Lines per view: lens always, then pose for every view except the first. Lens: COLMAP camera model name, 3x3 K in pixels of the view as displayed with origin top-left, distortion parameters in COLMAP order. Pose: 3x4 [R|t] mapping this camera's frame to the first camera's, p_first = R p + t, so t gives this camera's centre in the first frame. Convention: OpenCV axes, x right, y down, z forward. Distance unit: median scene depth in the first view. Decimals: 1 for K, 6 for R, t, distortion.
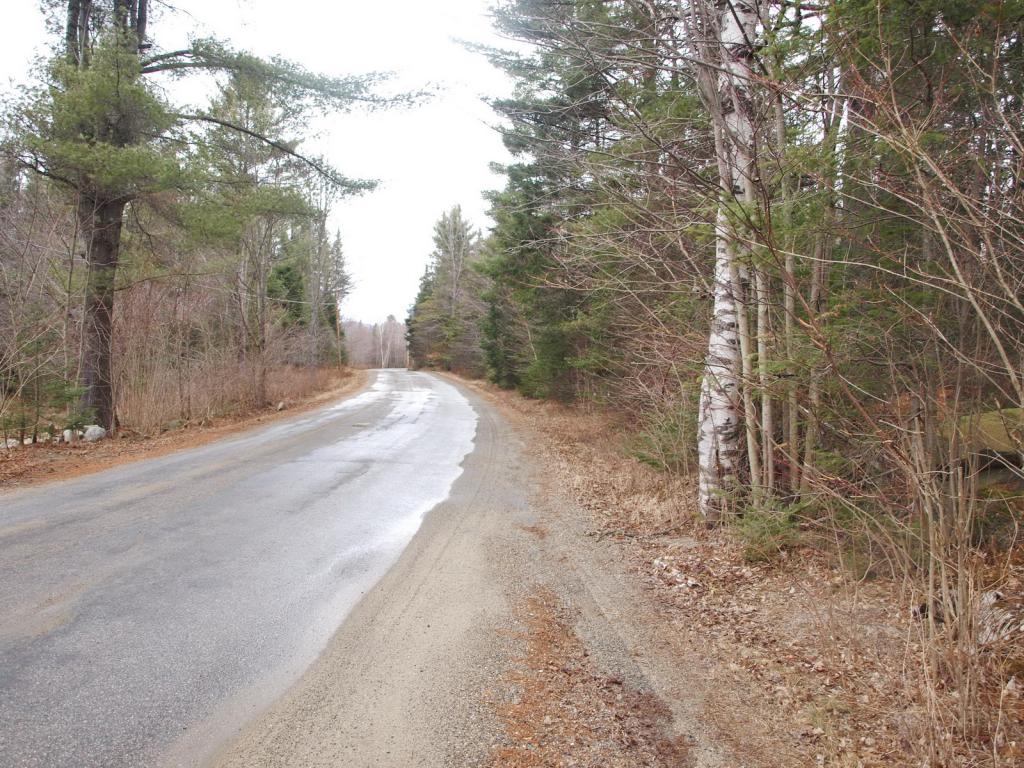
lens RADIAL K [[831.5, 0, 499.3], [0, 831.5, 381.3], [0, 0, 1]] dist [-0.102036, 0.072484]
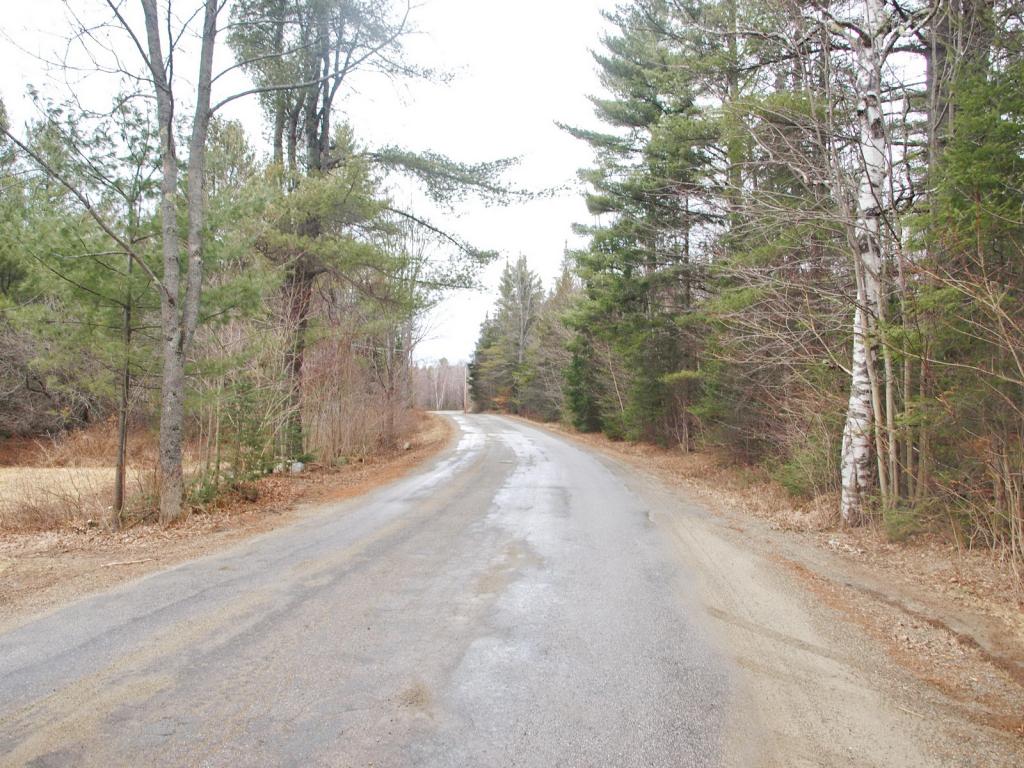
lens RADIAL K [[831.5, 0, 499.3], [0, 831.5, 381.3], [0, 0, 1]] dist [-0.102036, 0.072484]
pose [[0.998637, 0.002822, -0.052118, -0.080765], [-0.005462, 0.998705, -0.050586, -0.001807], [0.051907, 0.050801, 0.997359, -0.136919]]
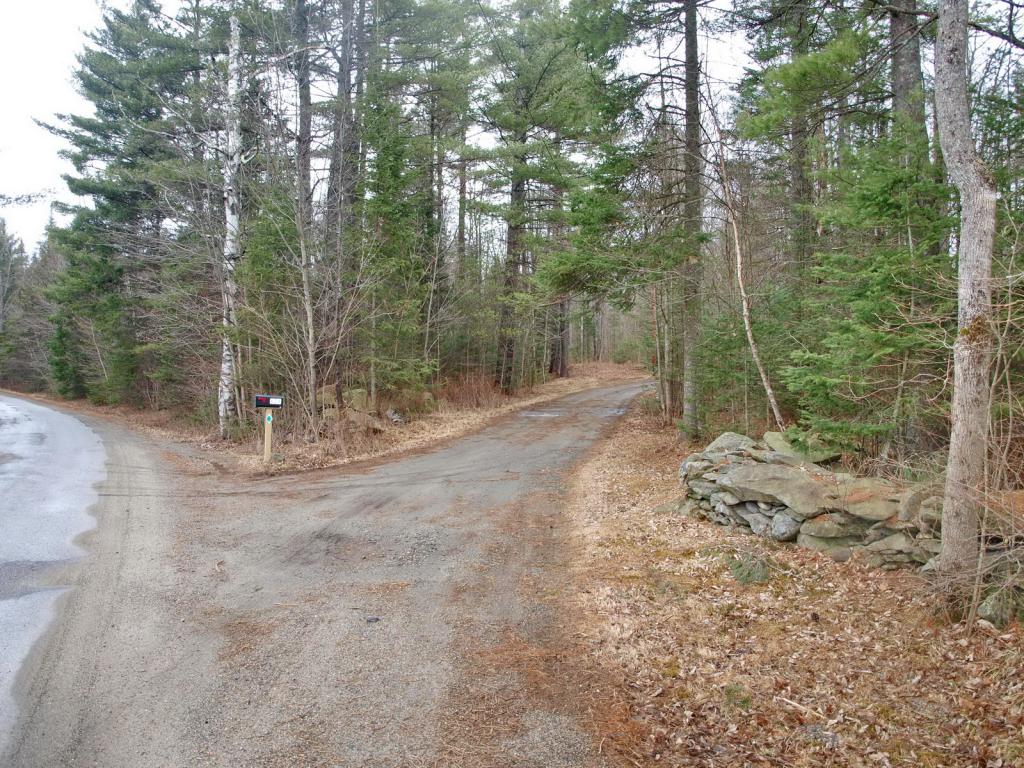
lens RADIAL K [[831.5, 0, 499.3], [0, 831.5, 381.3], [0, 0, 1]] dist [-0.102036, 0.072484]
pose [[0.864664, -0.024337, 0.501760, -0.075167], [0.029499, 0.999562, -0.002353, 0.007651], [-0.501483, 0.016836, 0.865003, -0.436531]]
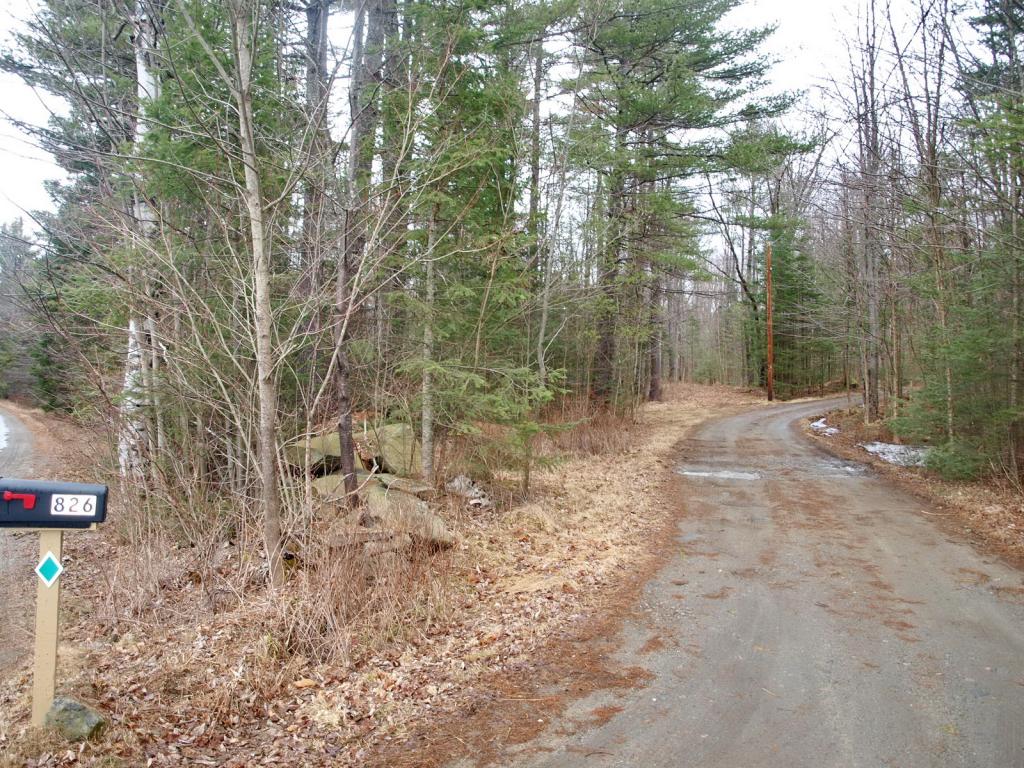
lens RADIAL K [[831.5, 0, 499.3], [0, 831.5, 381.3], [0, 0, 1]] dist [-0.102036, 0.072484]
pose [[0.890468, -0.000474, 0.455046, 0.052140], [0.014343, 0.999532, -0.027026, -0.000388], [-0.454820, 0.030593, 0.890058, -0.104258]]
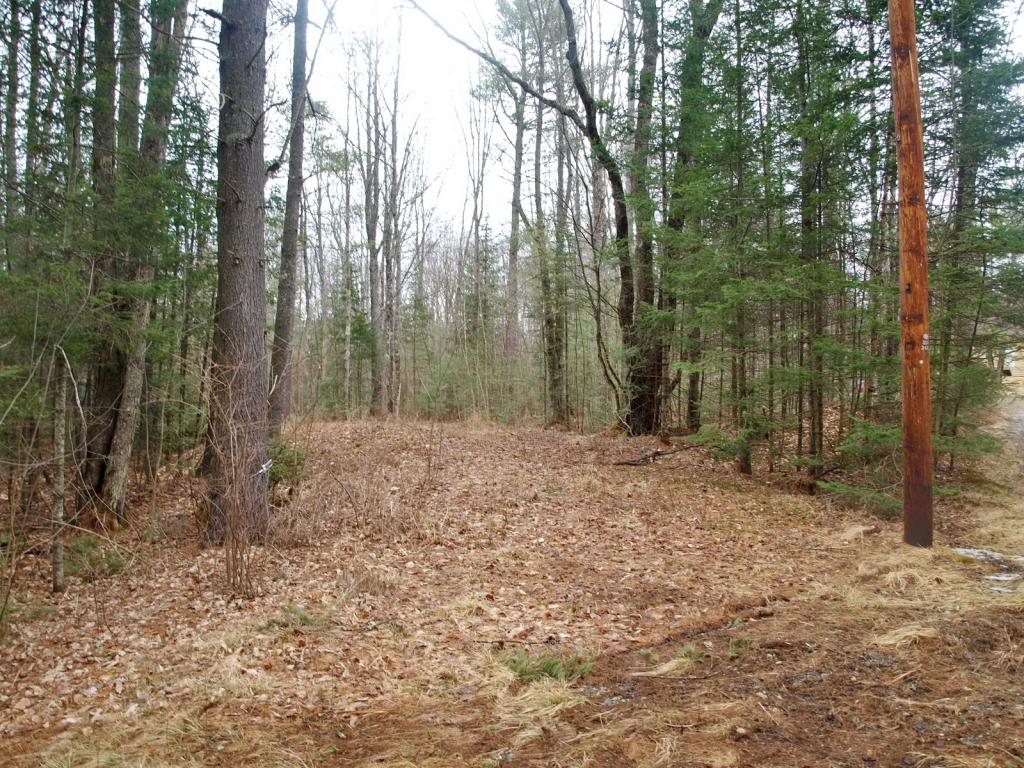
lens RADIAL K [[831.5, 0, 499.3], [0, 831.5, 381.3], [0, 0, 1]] dist [-0.102036, 0.072484]
pose [[0.688405, 0.019125, 0.725075, 0.877821], [0.027070, 0.998279, -0.052031, -0.037568], [-0.724822, 0.055446, 0.686702, 0.890376]]
